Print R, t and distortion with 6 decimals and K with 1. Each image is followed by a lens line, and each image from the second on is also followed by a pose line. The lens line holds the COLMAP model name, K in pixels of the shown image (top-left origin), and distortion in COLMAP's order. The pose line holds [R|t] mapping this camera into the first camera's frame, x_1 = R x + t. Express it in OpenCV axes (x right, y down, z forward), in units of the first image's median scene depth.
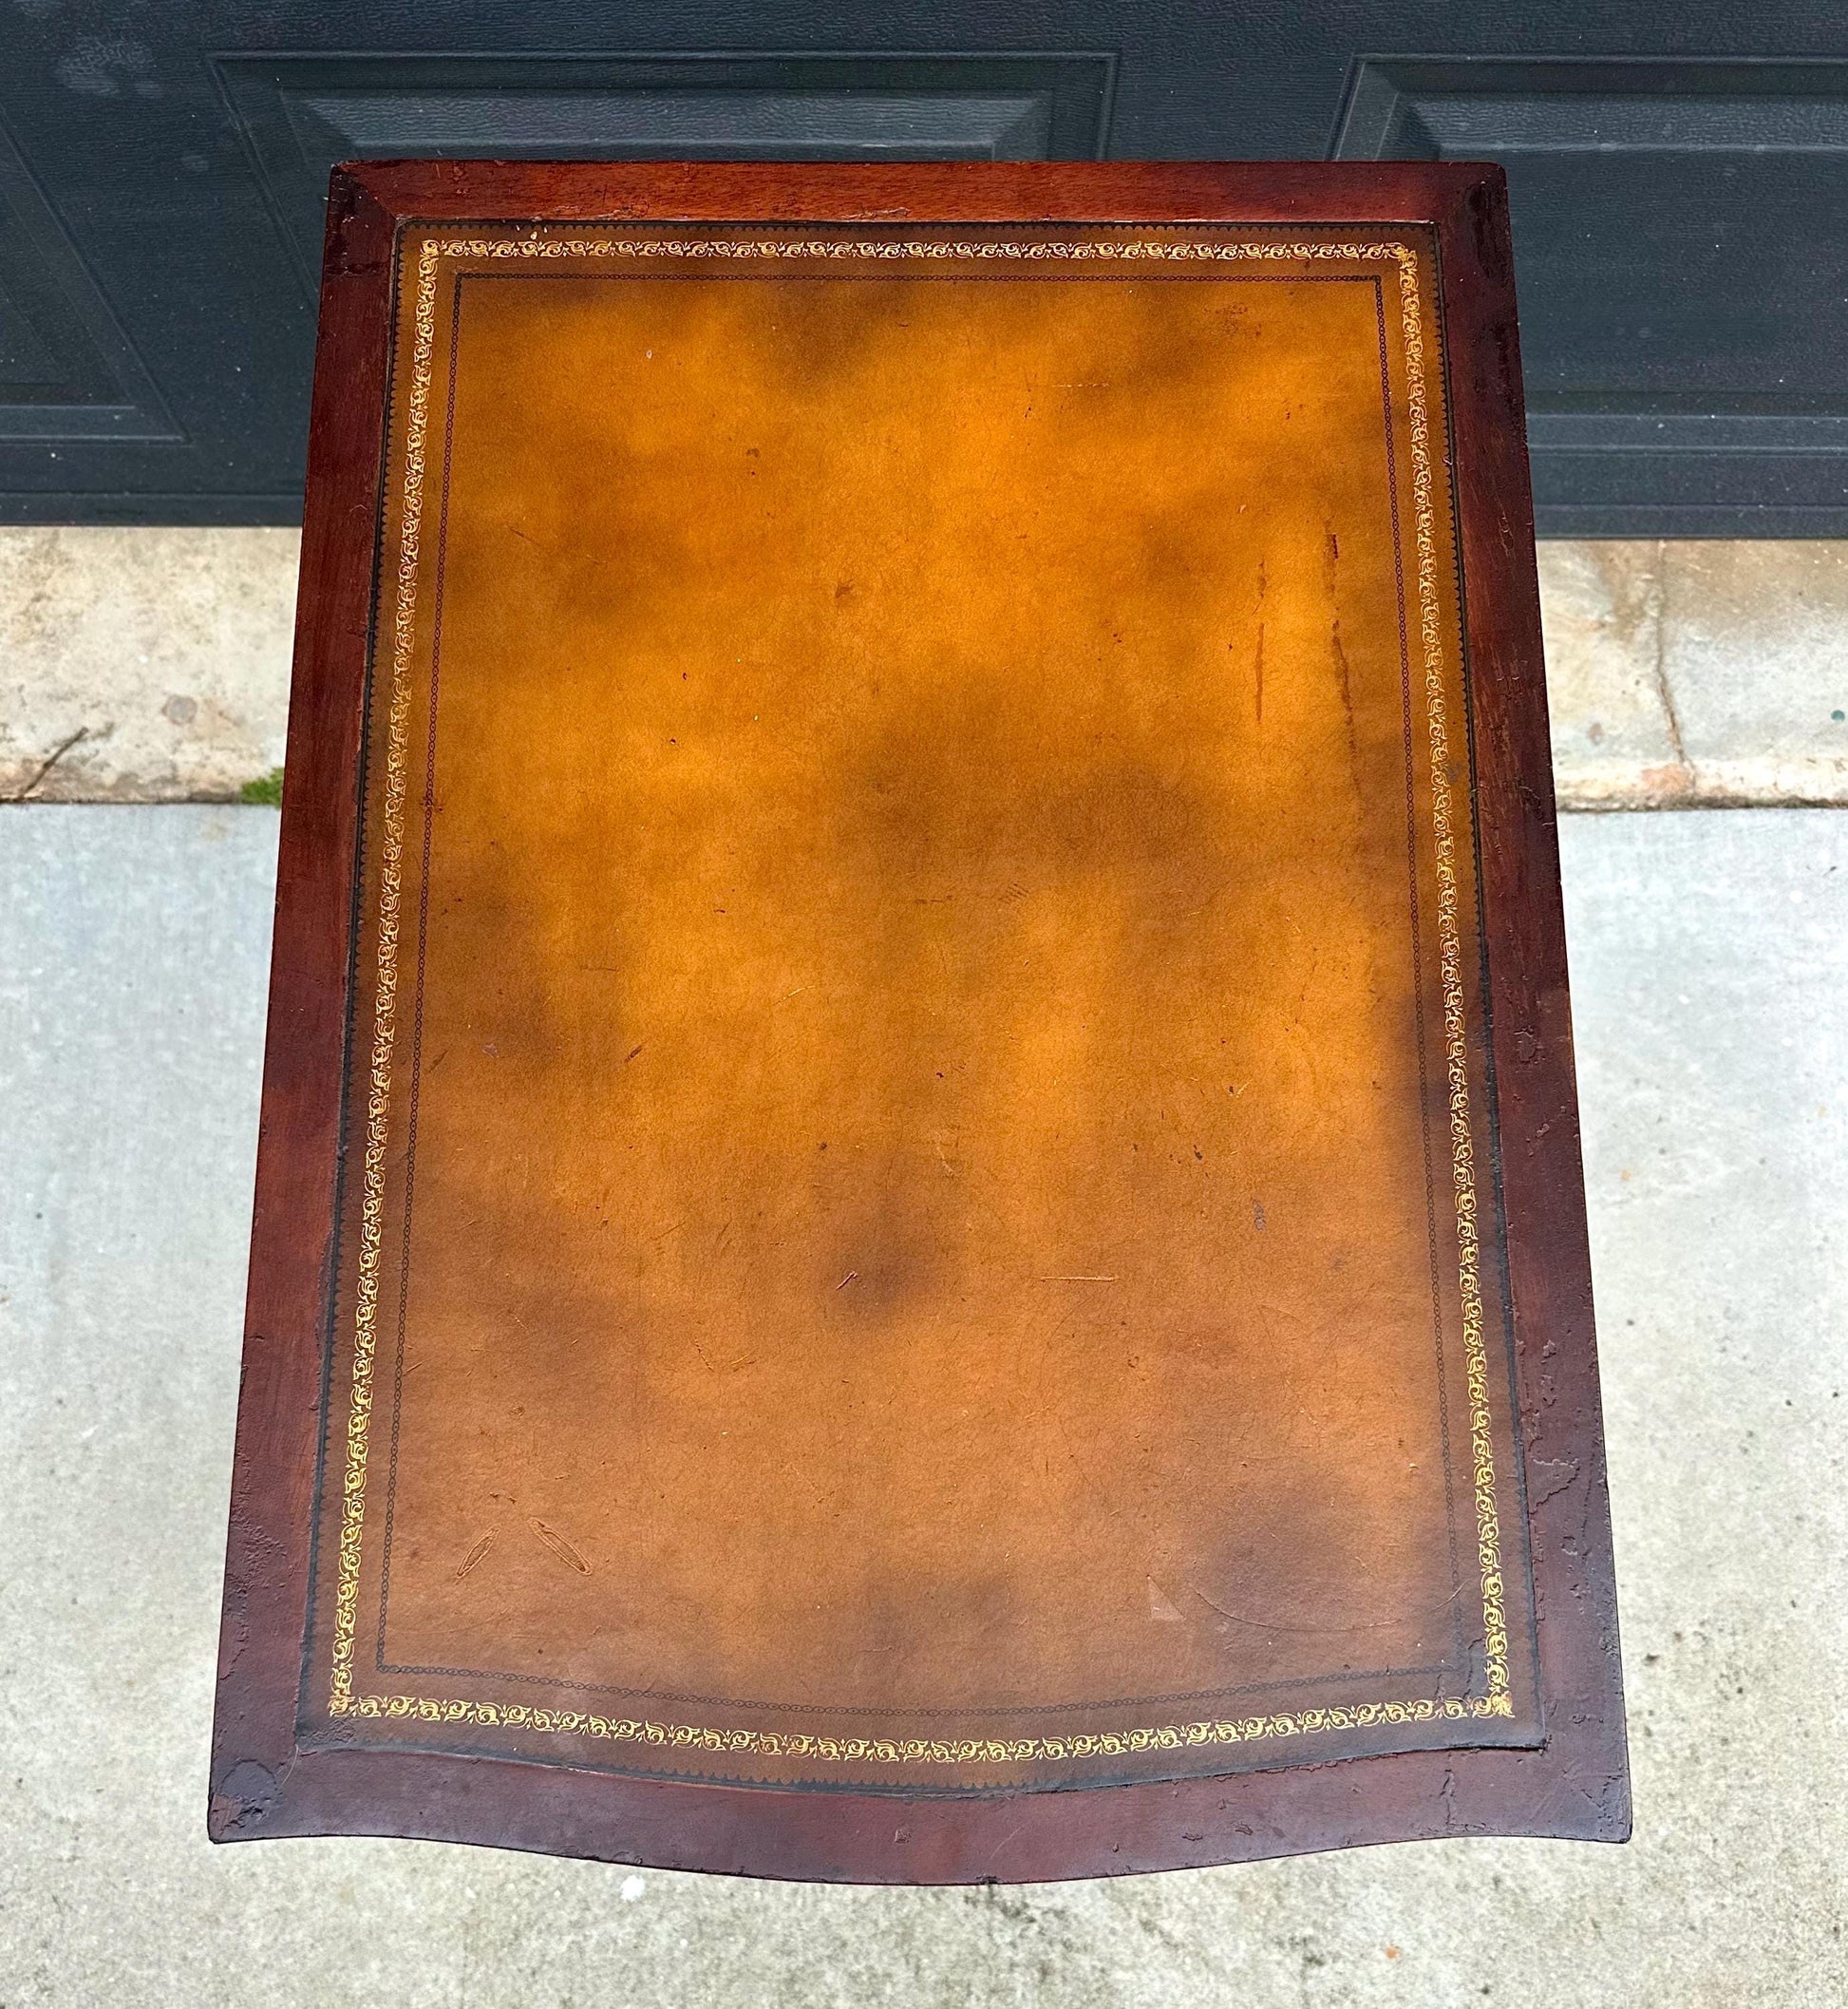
lens RADIAL K [[1854.4, 0, 894.0], [0, 1854.4, 1242.7], [0, 0, 1]] dist [-0.005067, 0.000000]
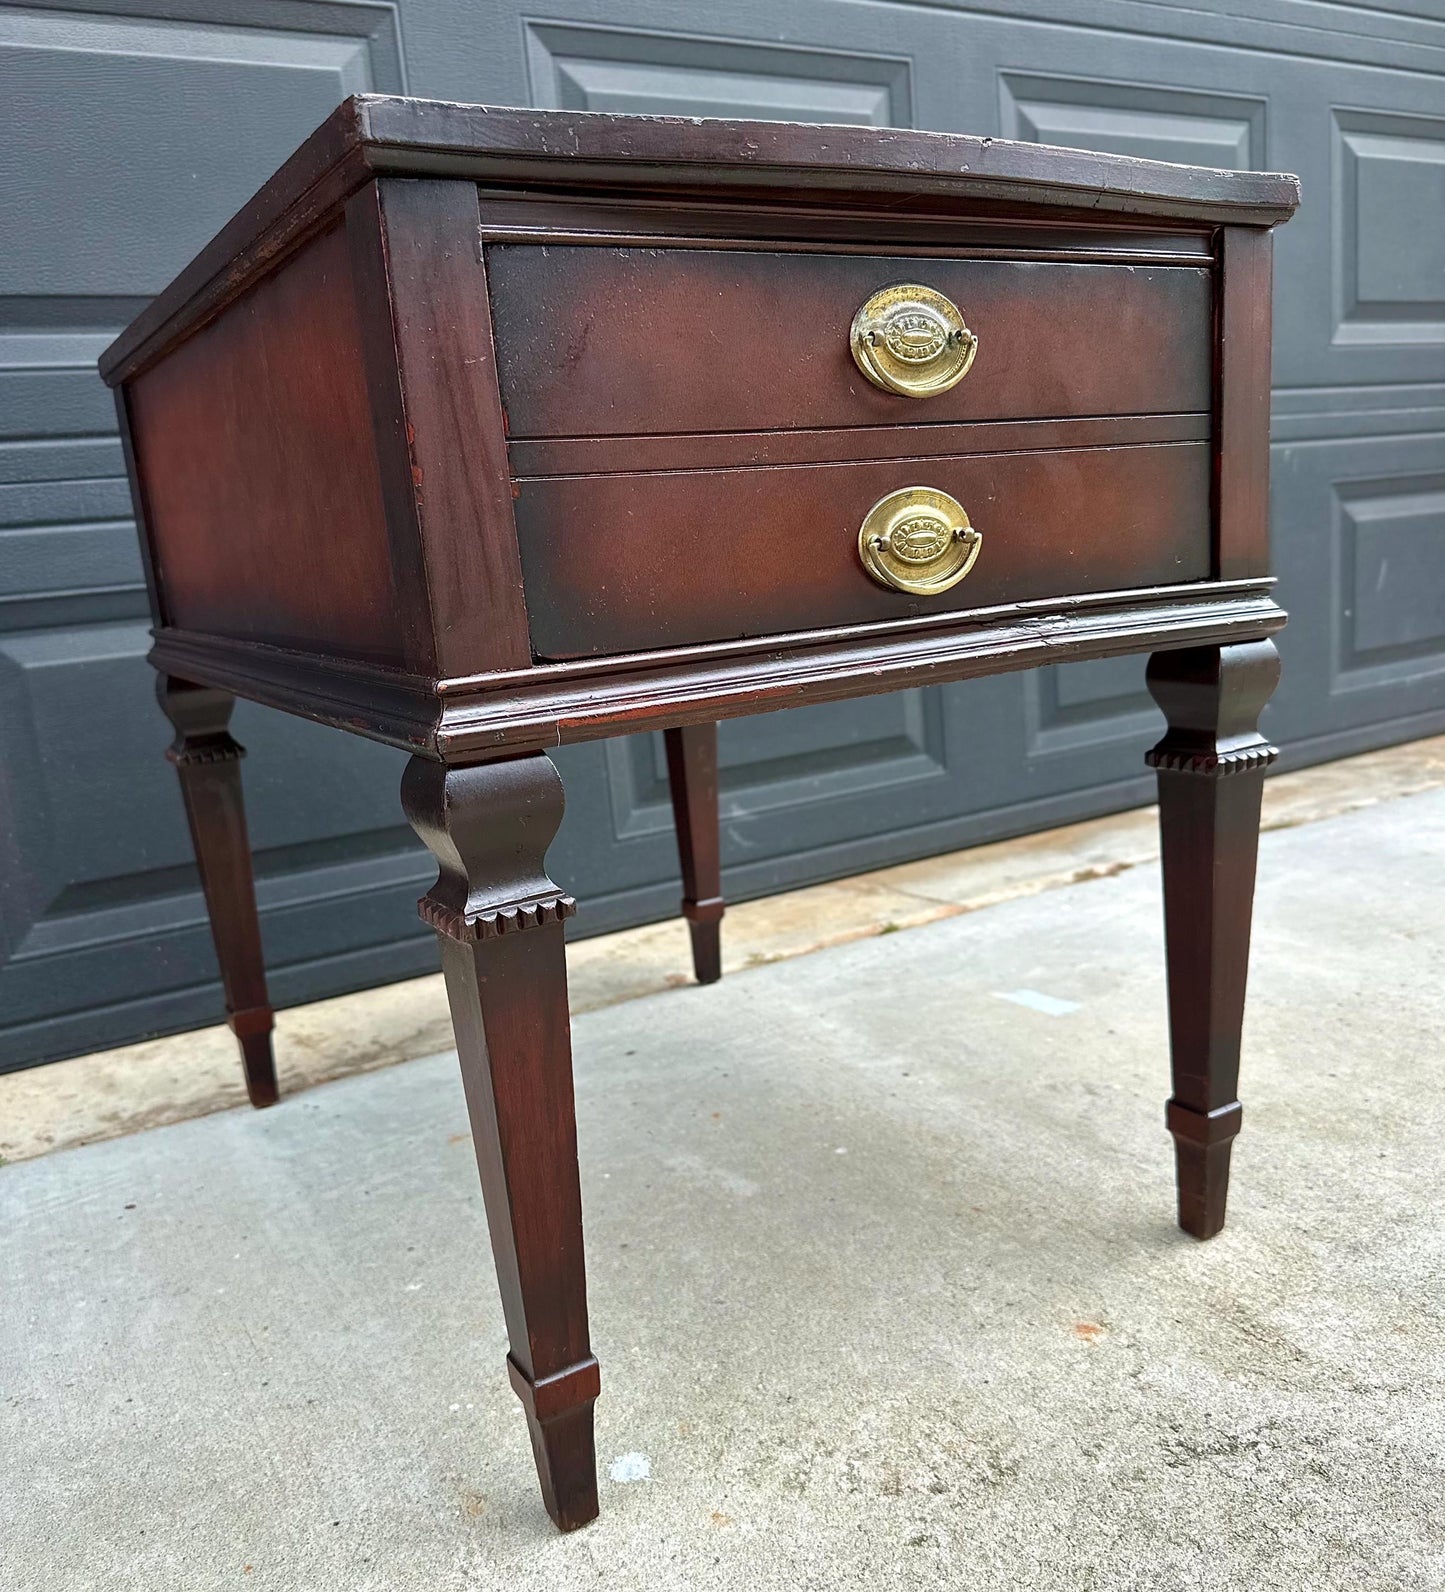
lens RADIAL K [[1387.5, 0, 718.0], [0, 1387.5, 838.5], [0, 0, 1]] dist [0.072967, -0.111705]
pose [[0.859124, -0.176795, 0.480260, -0.537040], [0.510811, 0.353584, -0.783614, 0.975244], [-0.031273, 0.918543, 0.394081, 0.898944]]
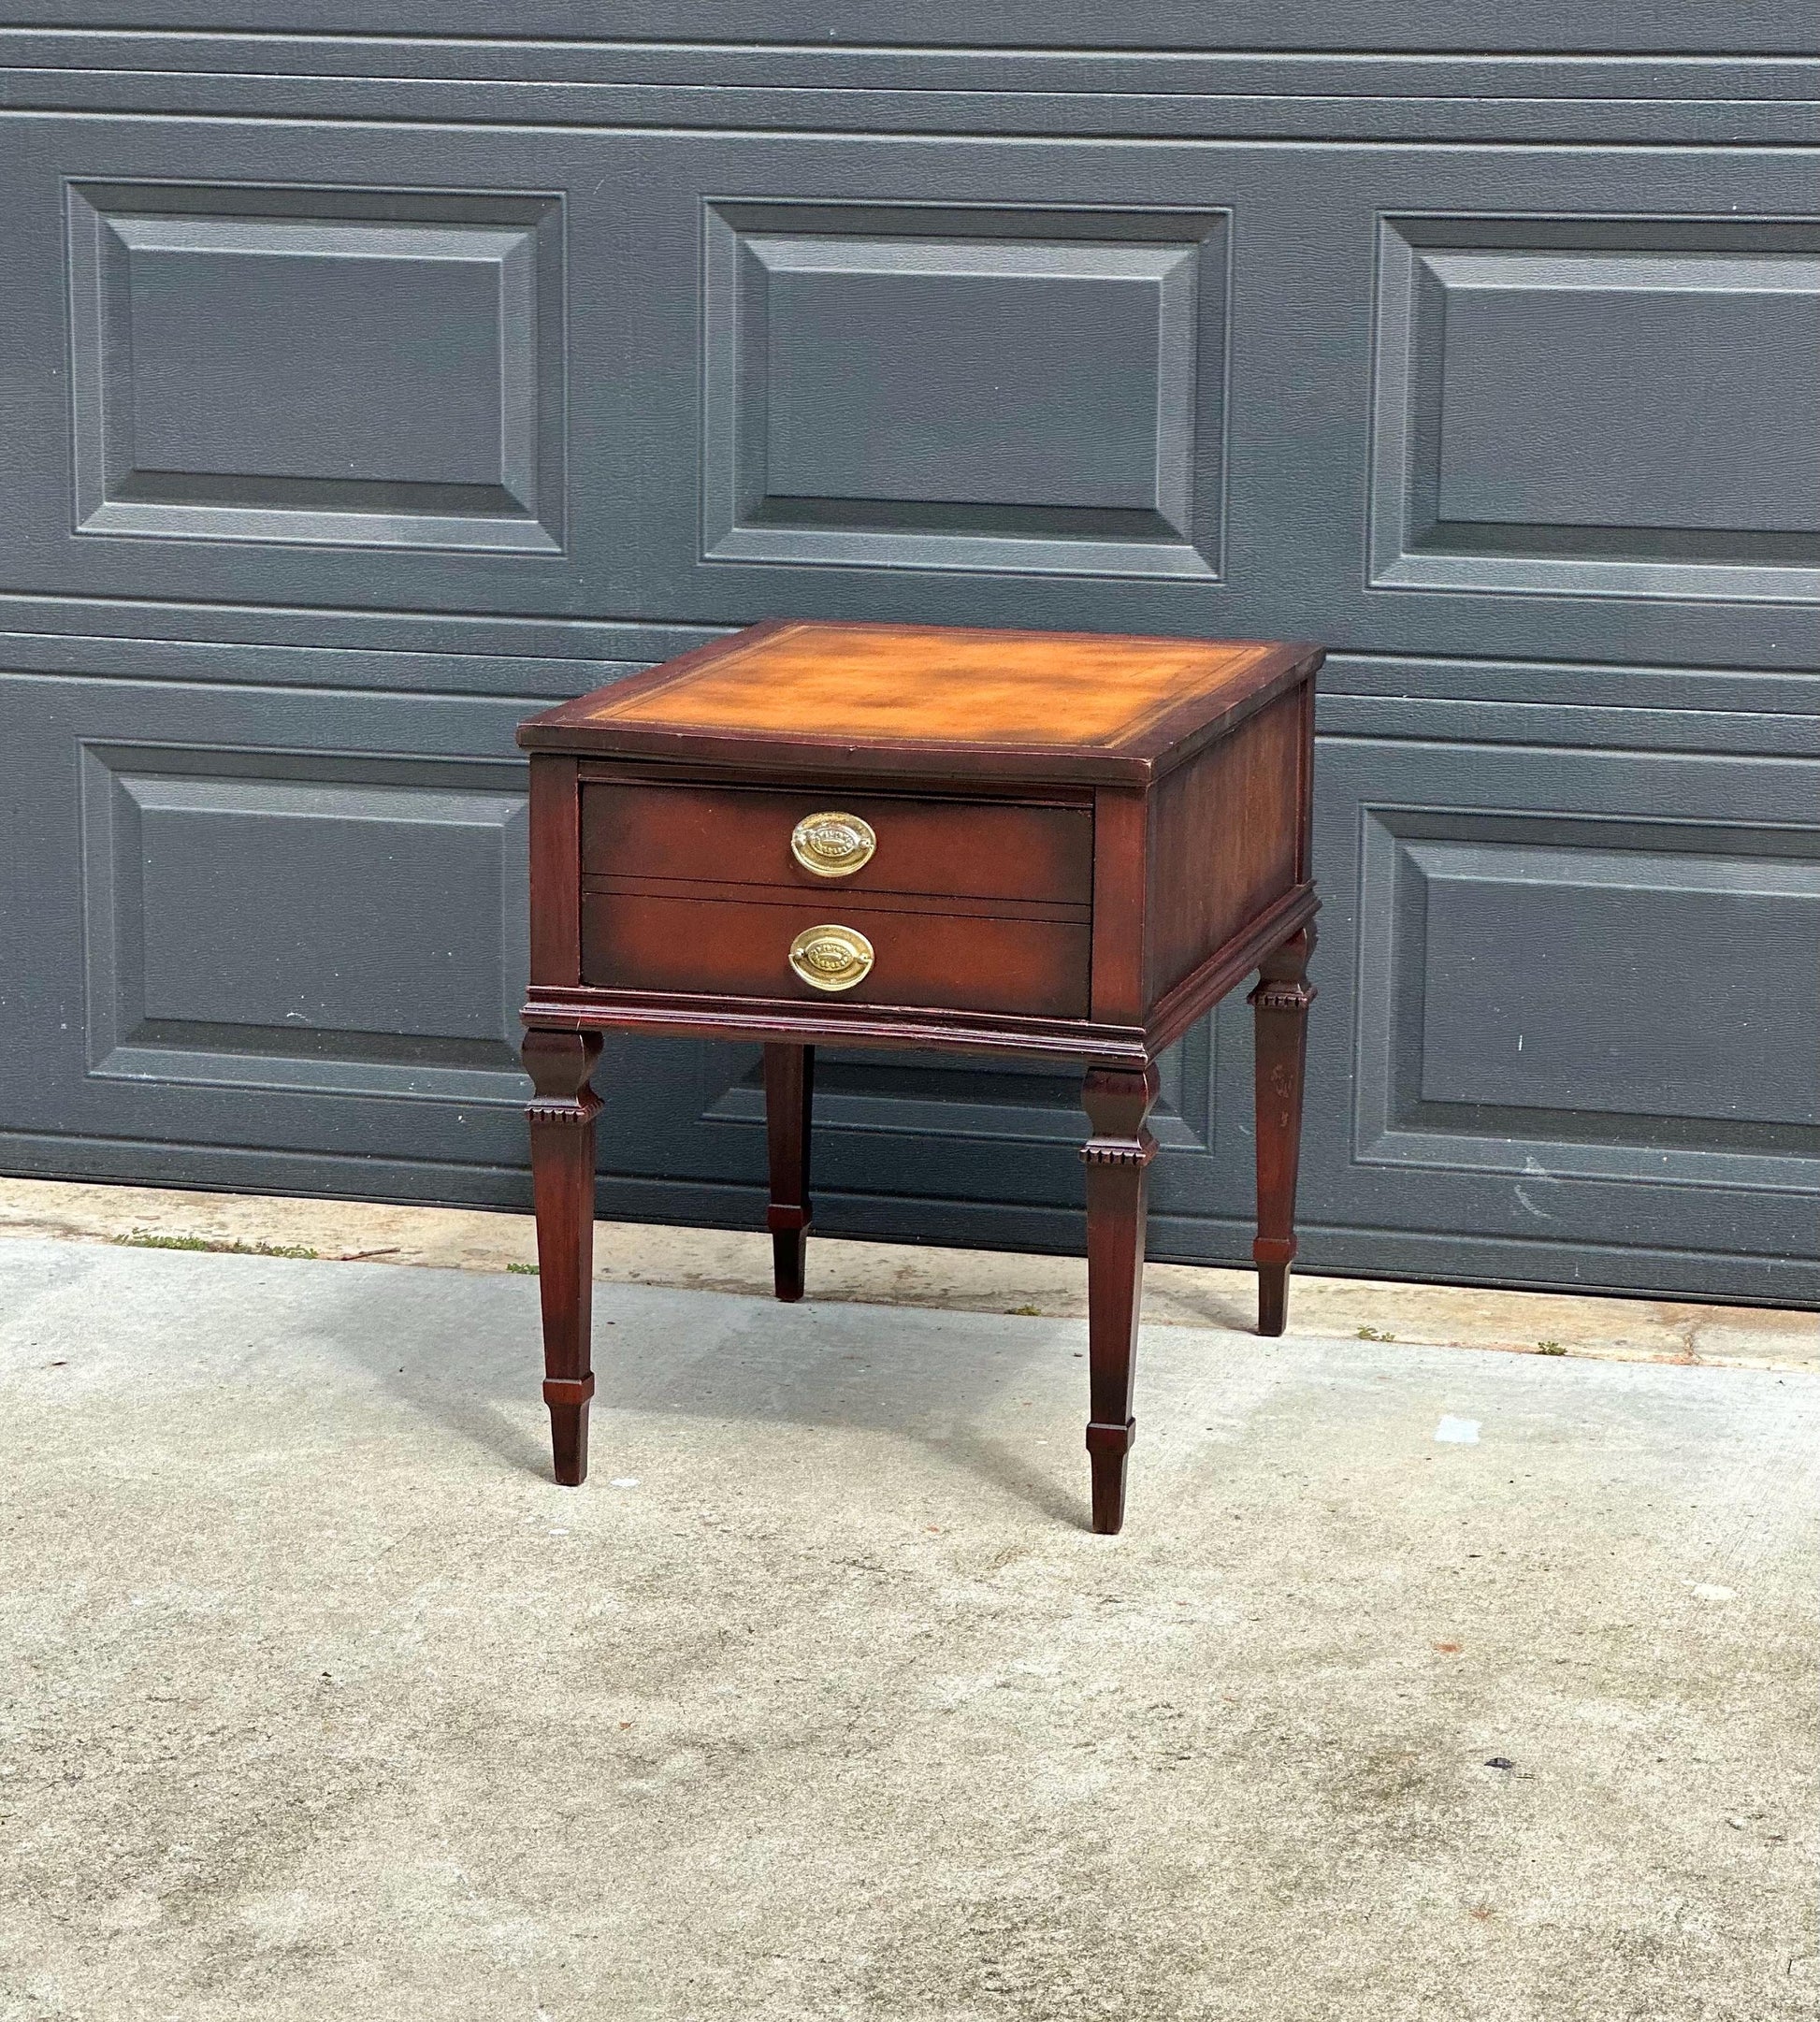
lens RADIAL K [[5502.0, 0, 939.5], [0, 5502.0, 1085.0], [0, 0, 1]] dist [0.192358, 0.000000]
pose [[0.966451, 0.065350, -0.248397, 1.490604], [-0.253626, 0.395545, -0.882733, 5.175403], [0.040566, 0.916119, 0.398849, -1.006306]]
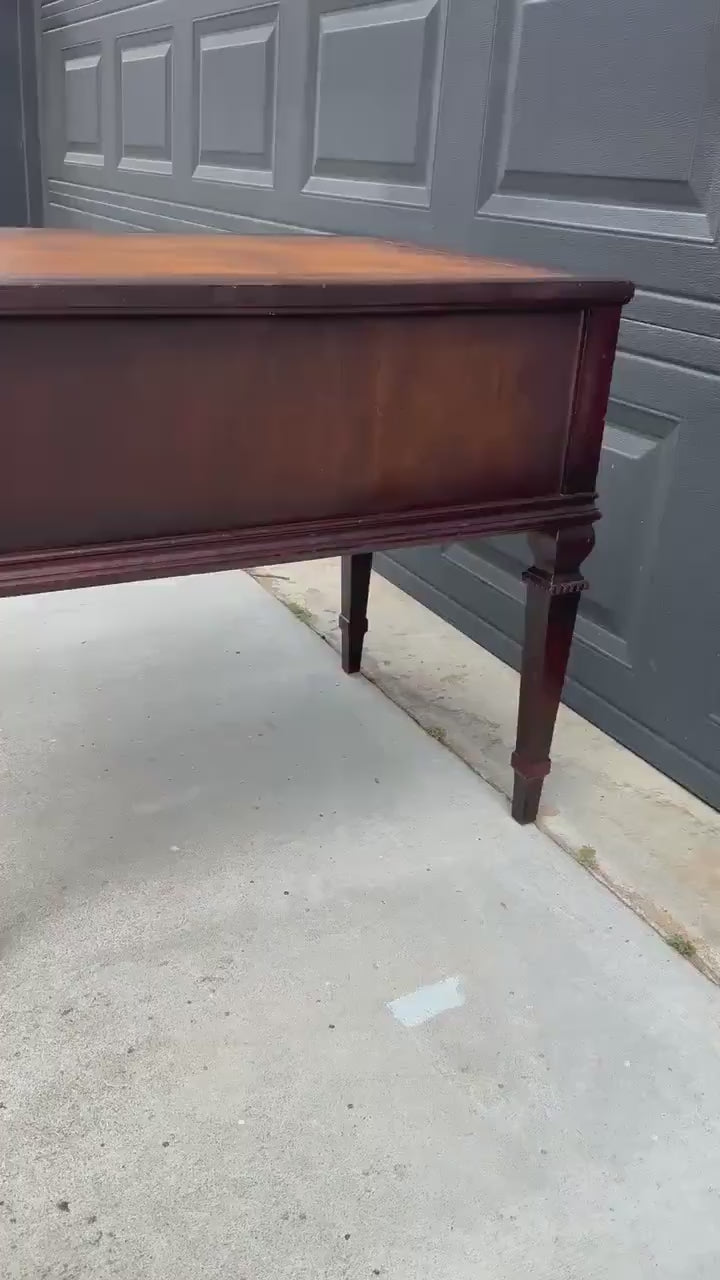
lens RADIAL K [[1101.2, 0, 355.4], [0, 1101.2, 643.0], [0, 0, 1]] dist [0.069892, -0.110305]
pose [[0.462452, 0.381788, -0.800235, 1.434683], [-0.876903, 0.330364, -0.349143, 0.318502], [0.131070, 0.863190, 0.487568, 0.704543]]
